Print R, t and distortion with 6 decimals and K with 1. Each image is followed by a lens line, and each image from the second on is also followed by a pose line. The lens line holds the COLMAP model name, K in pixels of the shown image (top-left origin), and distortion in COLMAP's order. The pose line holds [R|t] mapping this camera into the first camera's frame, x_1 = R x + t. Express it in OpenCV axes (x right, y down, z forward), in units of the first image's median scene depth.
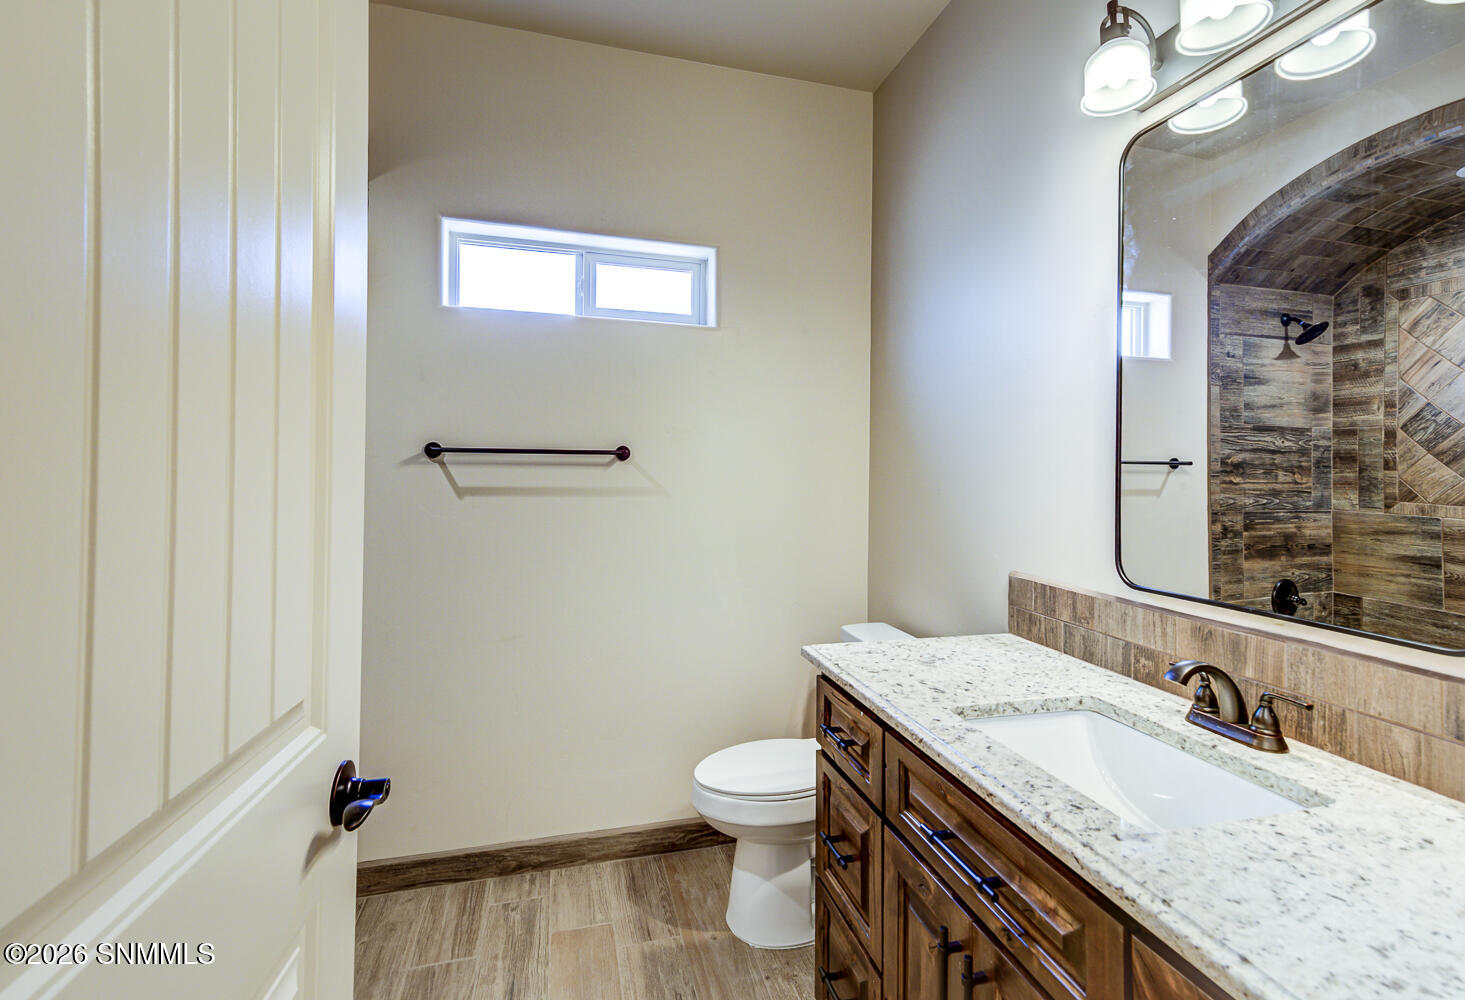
lens RADIAL K [[710.6, 0, 741.0], [0, 710.6, 464.9], [0, 0, 1]] dist [0.017969, -0.000216]
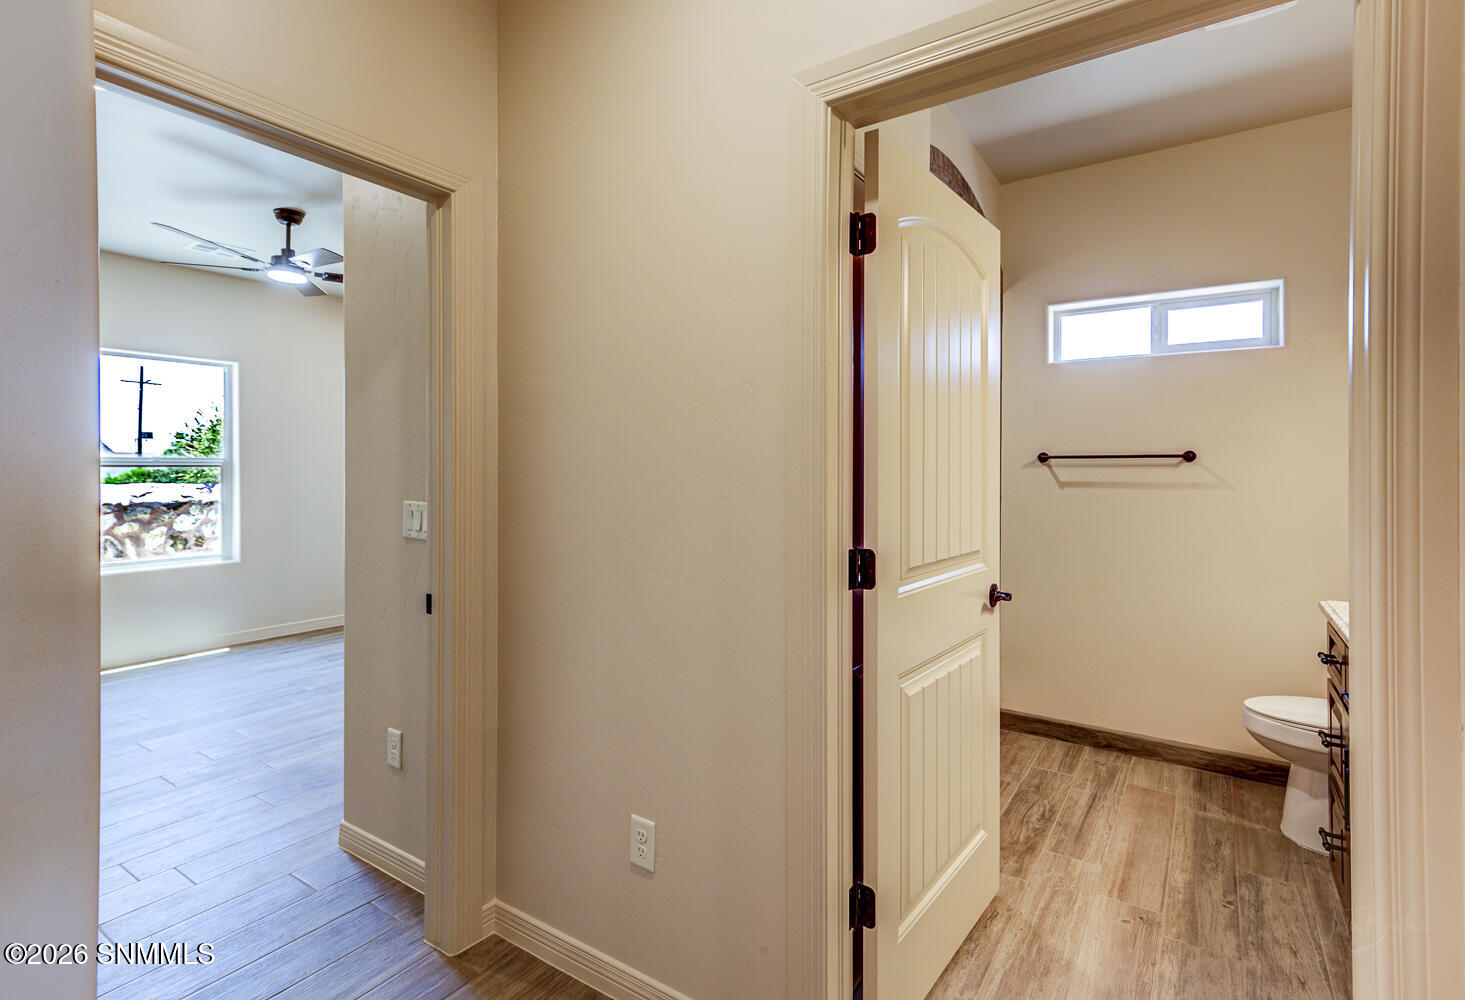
lens RADIAL K [[710.6, 0, 741.0], [0, 710.6, 464.9], [0, 0, 1]] dist [0.017969, -0.000216]
pose [[0.667054, -0.014684, -0.744865, 0.283710], [0.008069, 0.999889, -0.012486, 0.009627], [0.744966, 0.002319, 0.667098, -0.521173]]
